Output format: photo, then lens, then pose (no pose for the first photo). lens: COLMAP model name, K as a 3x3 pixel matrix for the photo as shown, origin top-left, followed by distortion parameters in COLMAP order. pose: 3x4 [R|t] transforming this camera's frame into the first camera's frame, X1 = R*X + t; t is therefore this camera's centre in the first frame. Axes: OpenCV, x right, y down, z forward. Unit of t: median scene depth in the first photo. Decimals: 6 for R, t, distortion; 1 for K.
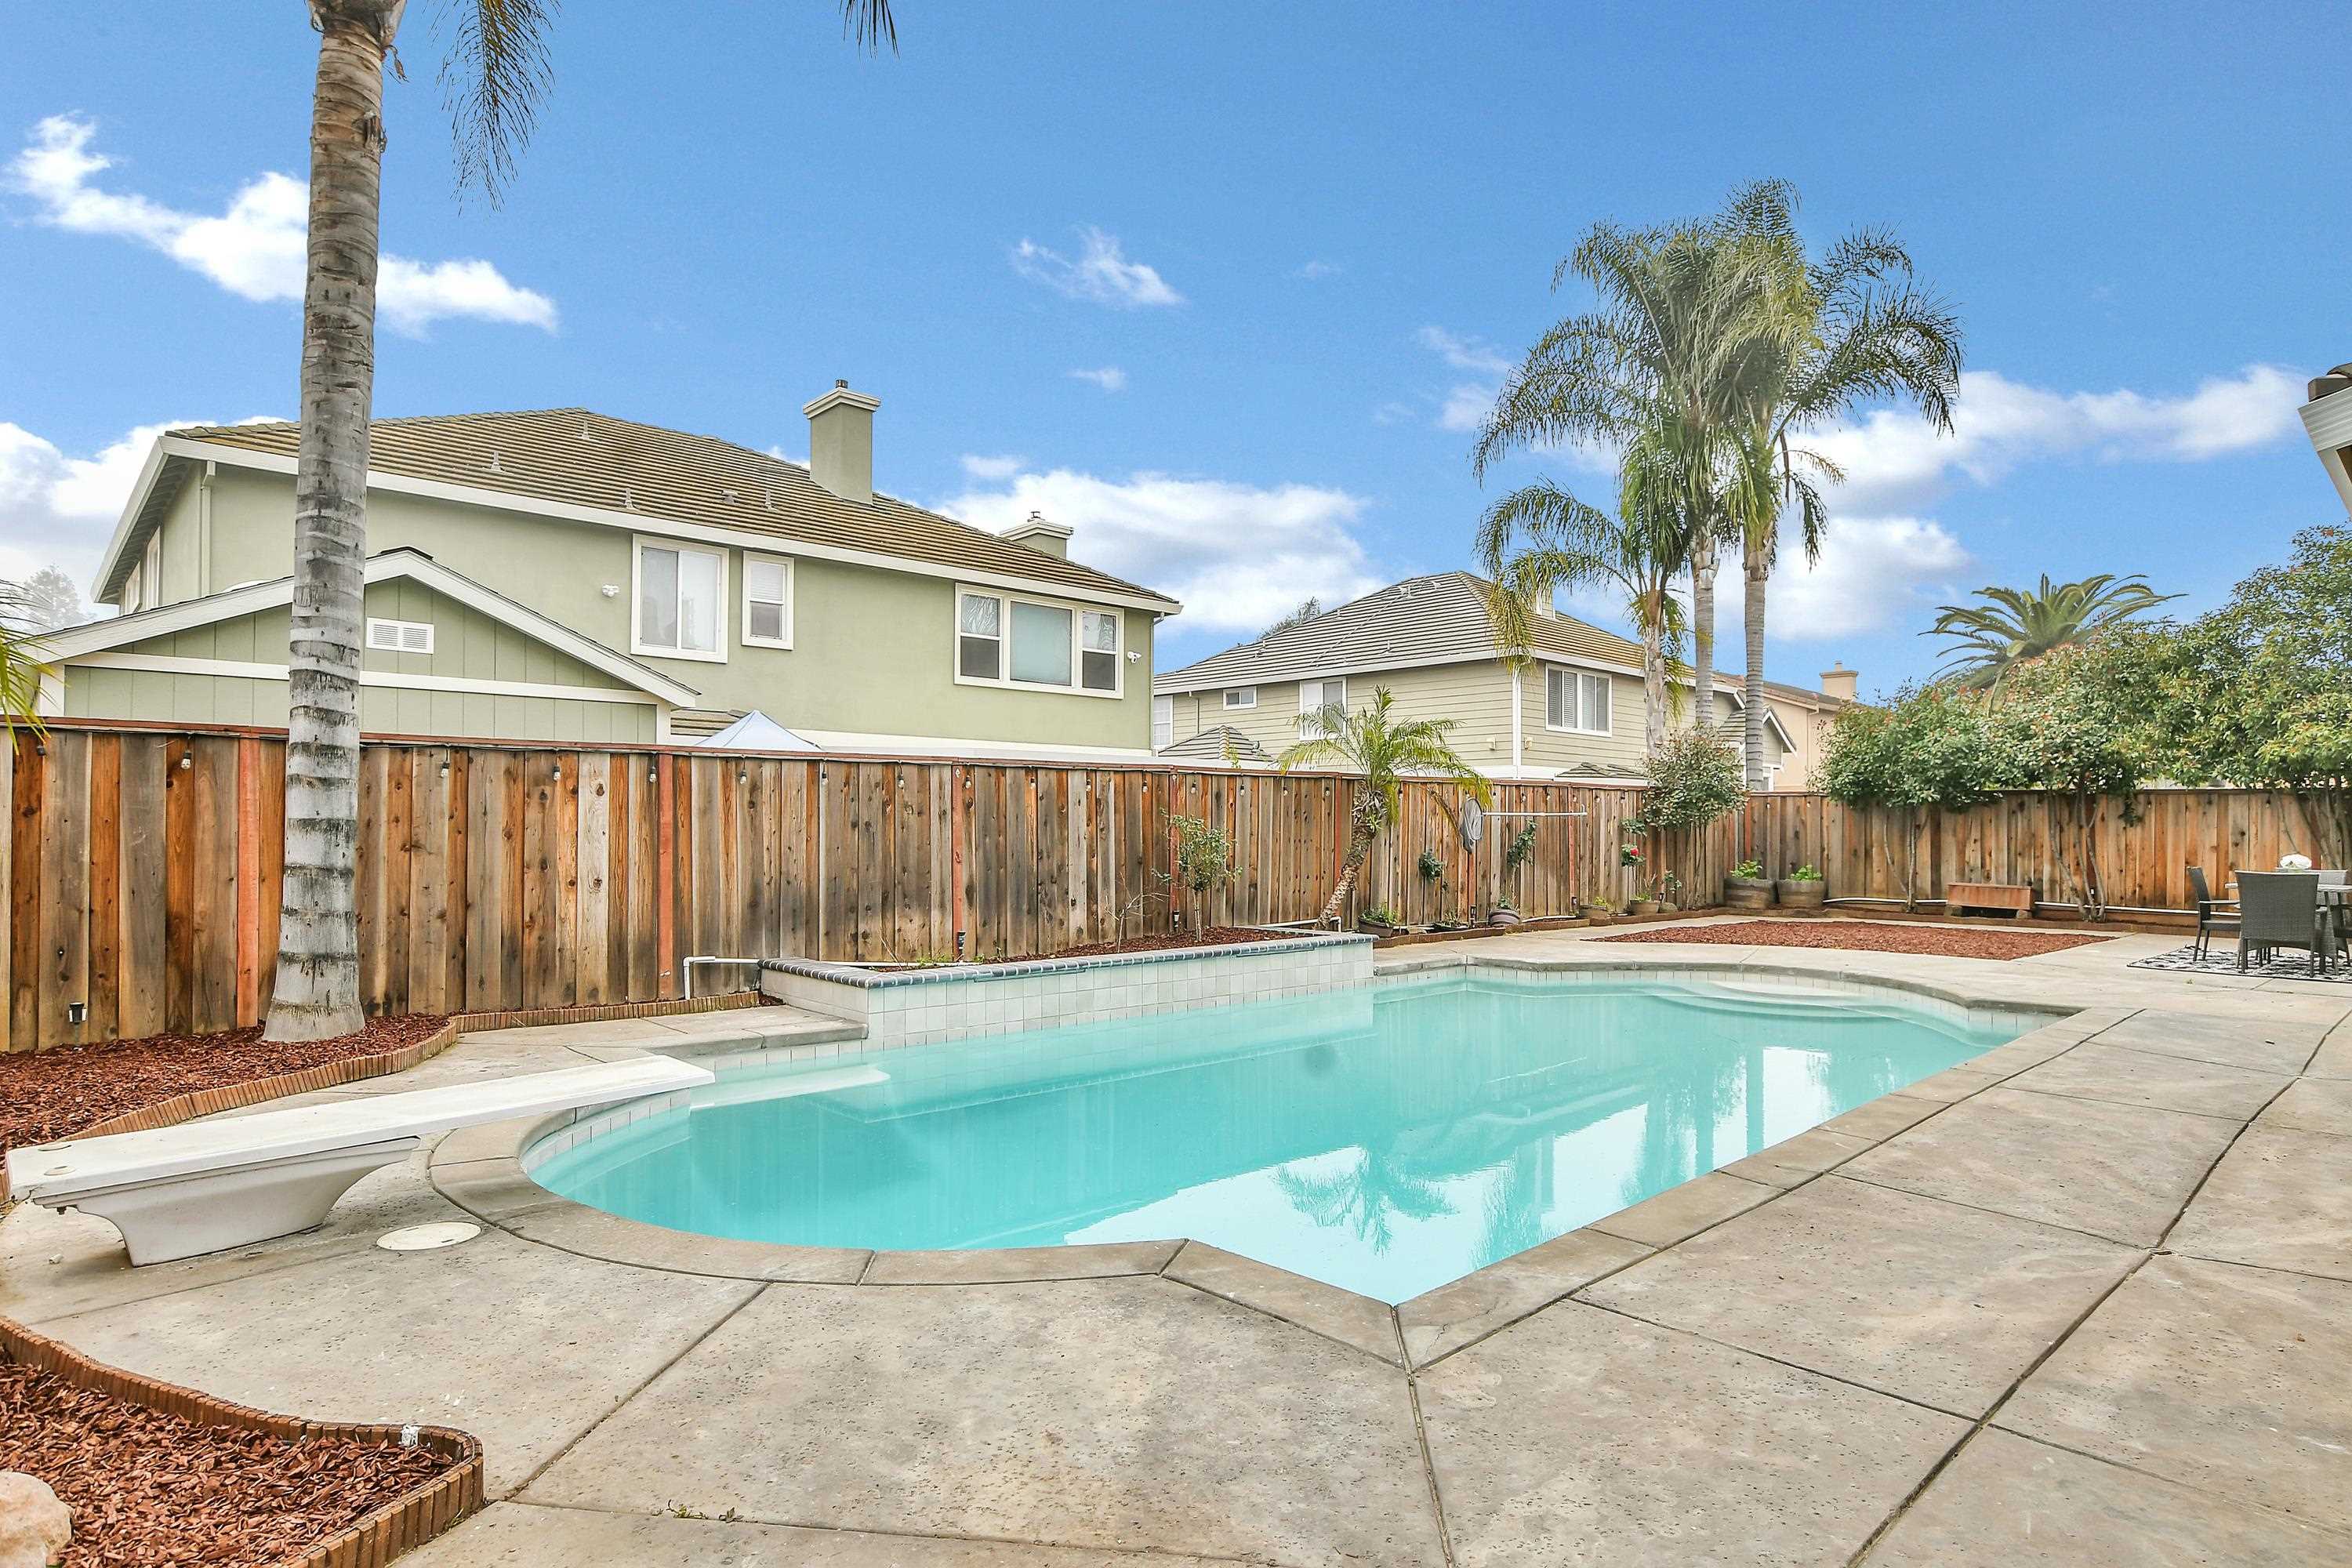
lens RADIAL K [[1303.5, 0, 1201.2], [0, 1303.5, 824.3], [0, 0, 1]] dist [-0.029571, 0.004097]
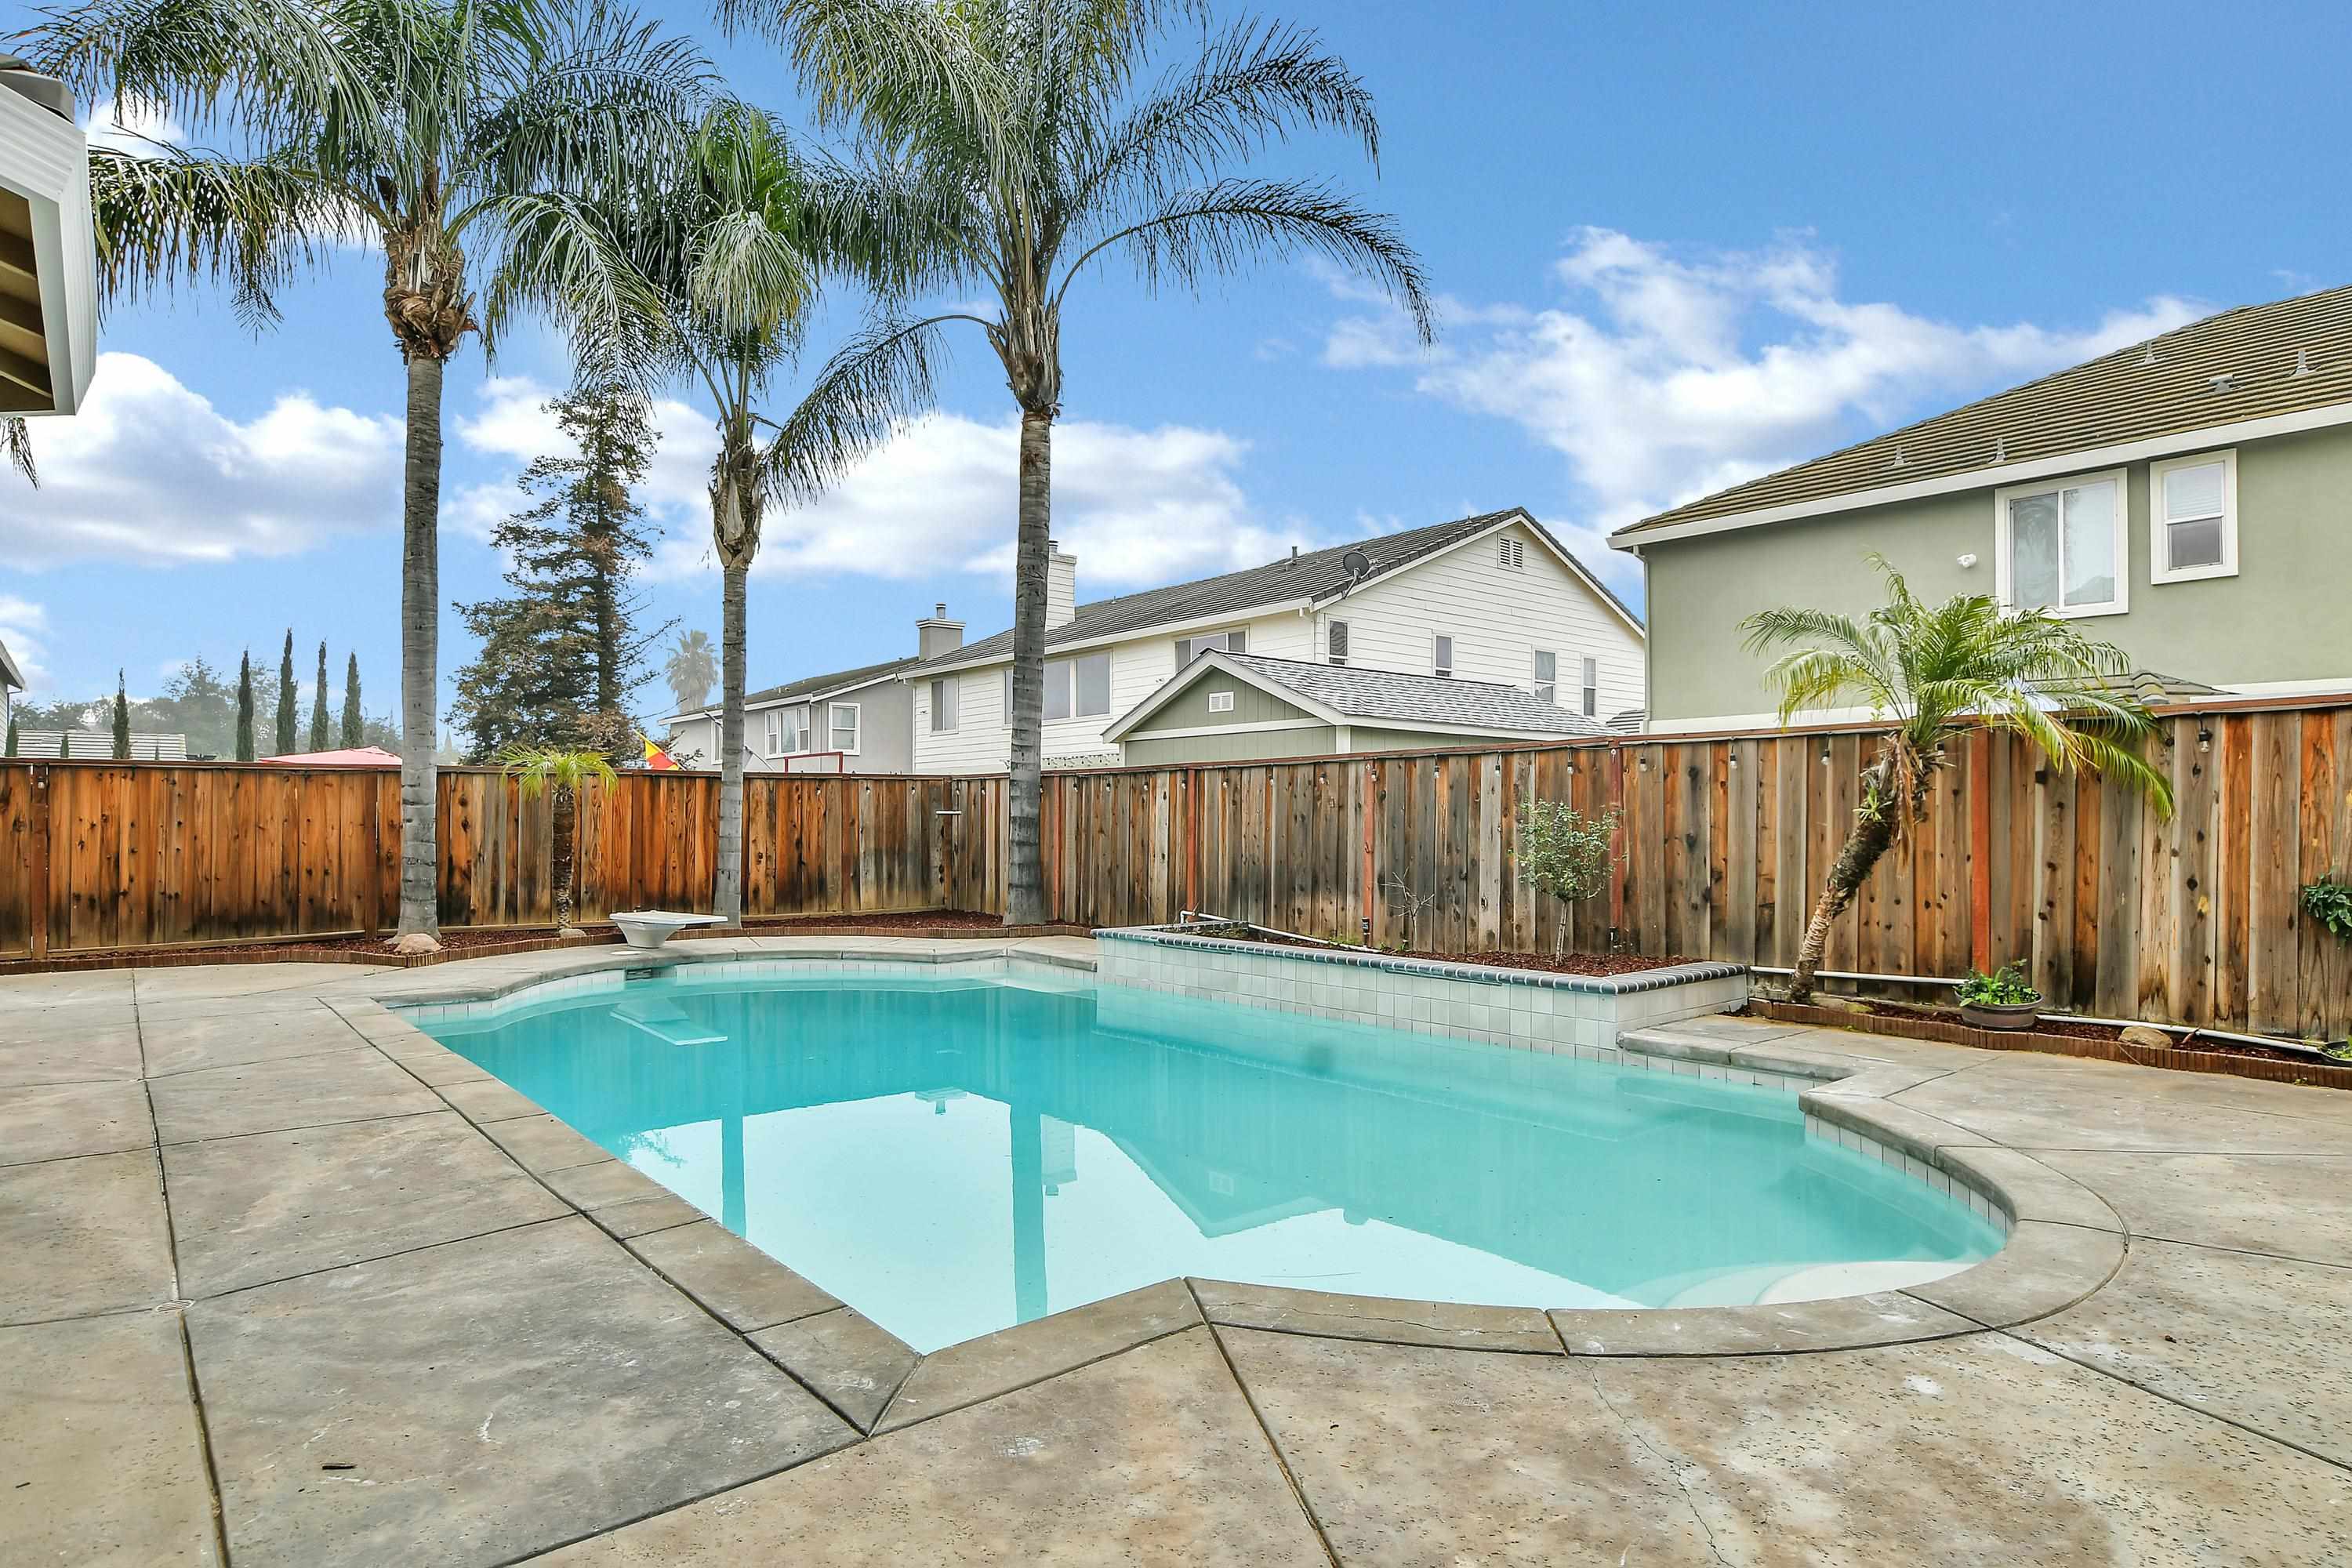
lens RADIAL K [[1303.5, 0, 1198.8], [0, 1303.5, 801.3], [0, 0, 1]] dist [-0.029571, 0.004097]
pose [[-0.063063, -0.017078, -0.997863, 0.799375], [0.003690, 0.999843, -0.017346, 0.005323], [0.998003, -0.004776, -0.062990, 0.854058]]
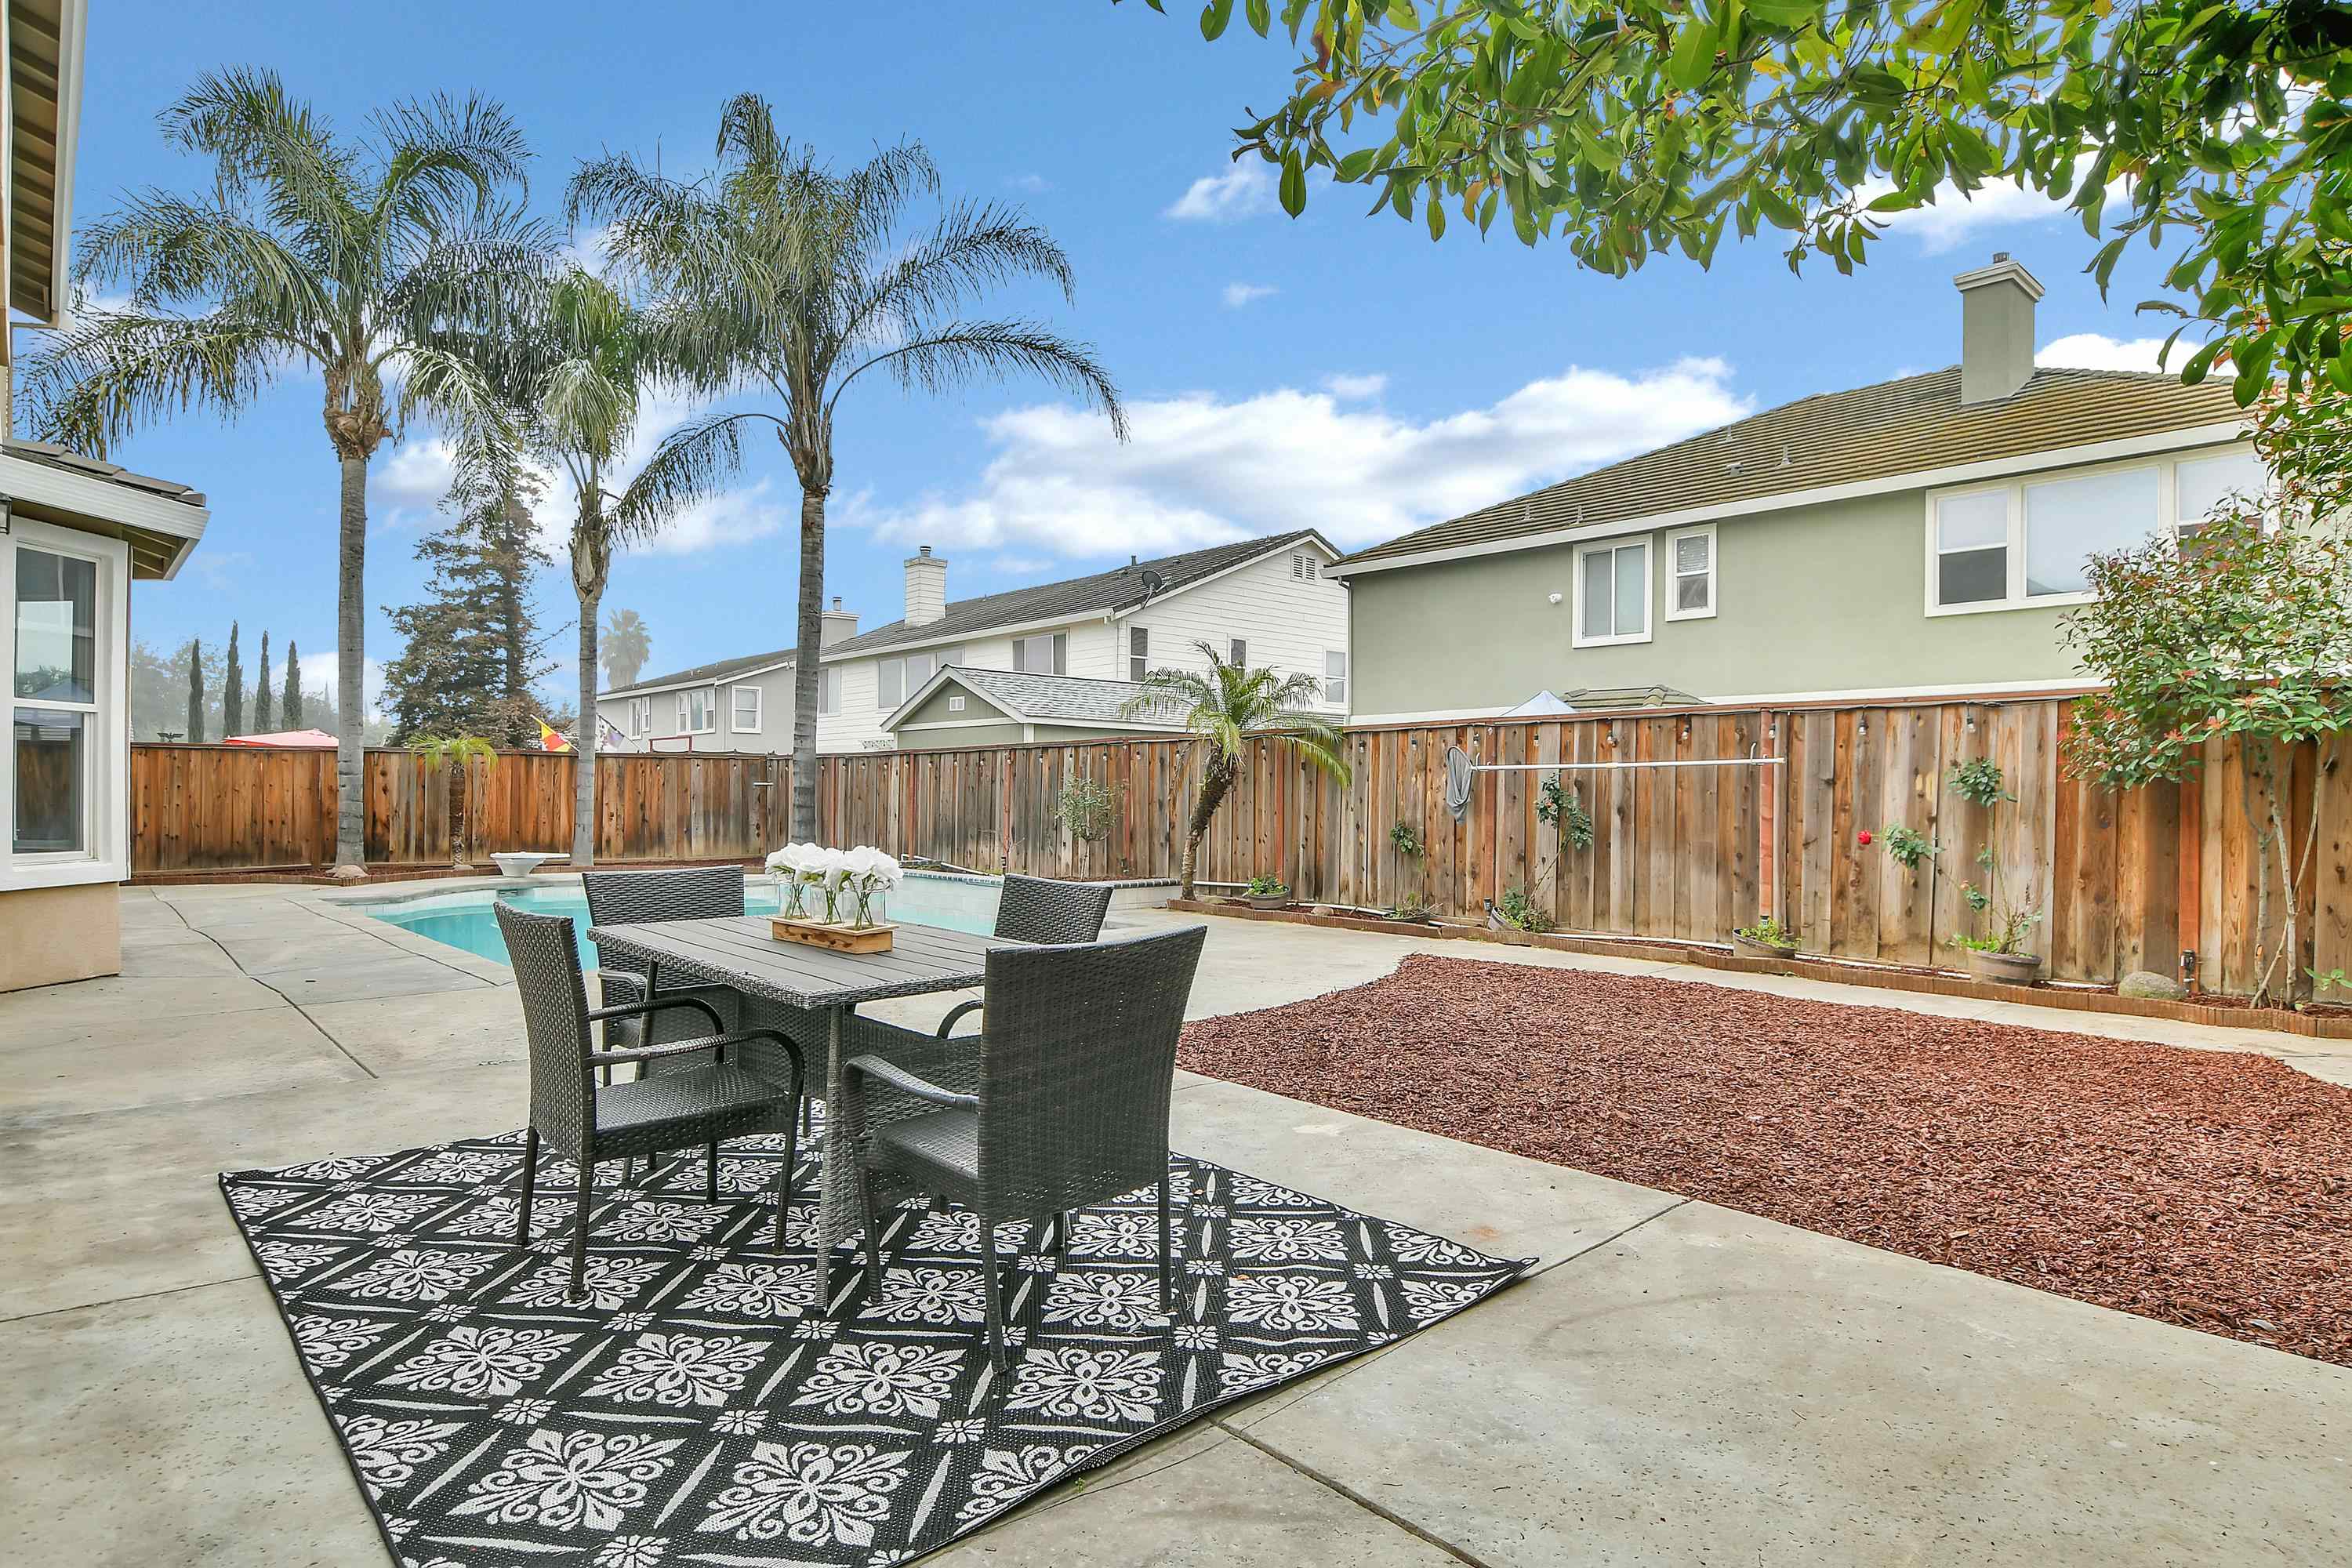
lens RADIAL K [[1303.5, 0, 1216.1], [0, 1303.5, 800.3], [0, 0, 1]] dist [-0.029571, 0.004097]
pose [[-0.016853, -0.000102, -0.999858, 1.250947], [-0.003334, 0.999994, -0.000045, 0.013494], [0.999852, 0.003332, -0.016853, 1.171724]]
